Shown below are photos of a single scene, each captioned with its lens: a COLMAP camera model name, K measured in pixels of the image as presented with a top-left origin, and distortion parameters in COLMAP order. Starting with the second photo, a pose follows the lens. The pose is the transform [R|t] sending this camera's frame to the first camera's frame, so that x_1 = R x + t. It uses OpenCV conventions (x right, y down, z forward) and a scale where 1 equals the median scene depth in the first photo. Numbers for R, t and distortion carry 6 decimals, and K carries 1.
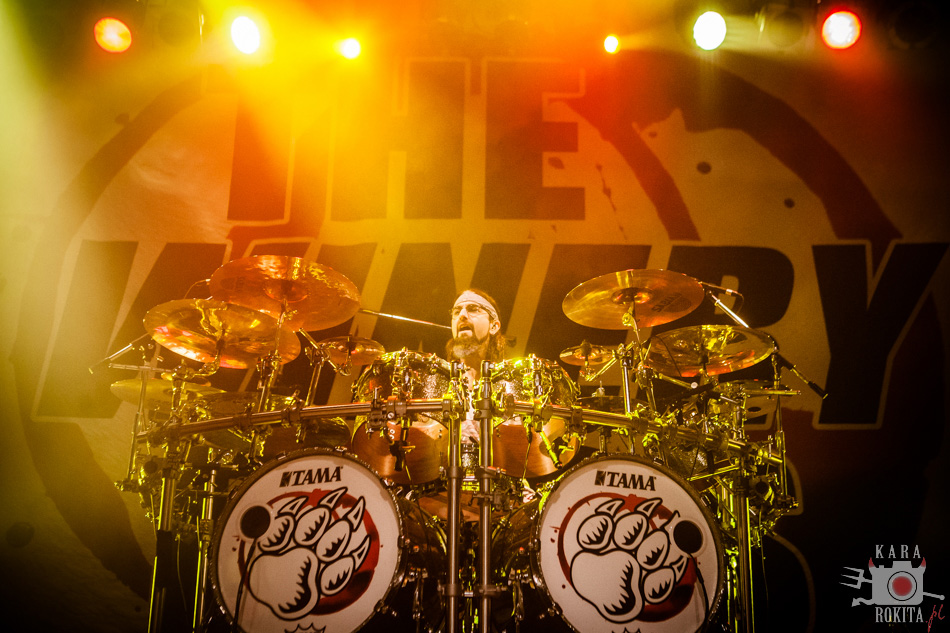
lens RADIAL K [[1240.2, 0, 476.3], [0, 1240.2, 377.7], [0, 0, 1]] dist [-0.017008, -0.010686]
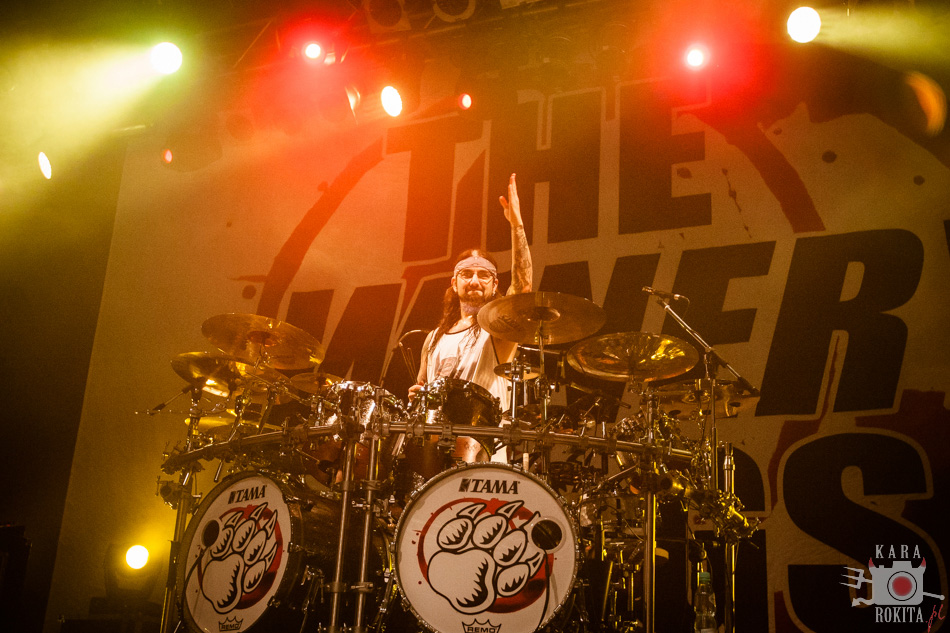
lens RADIAL K [[1207.1, 0, 475.0], [0, 1207.1, 316.5], [0, 0, 1]] dist [-0.040868, -0.018189]
pose [[0.928411, -0.096633, -0.358768, 0.519734], [0.078341, 0.994791, -0.065214, 0.000638], [0.363201, 0.032439, 0.931146, -0.023257]]
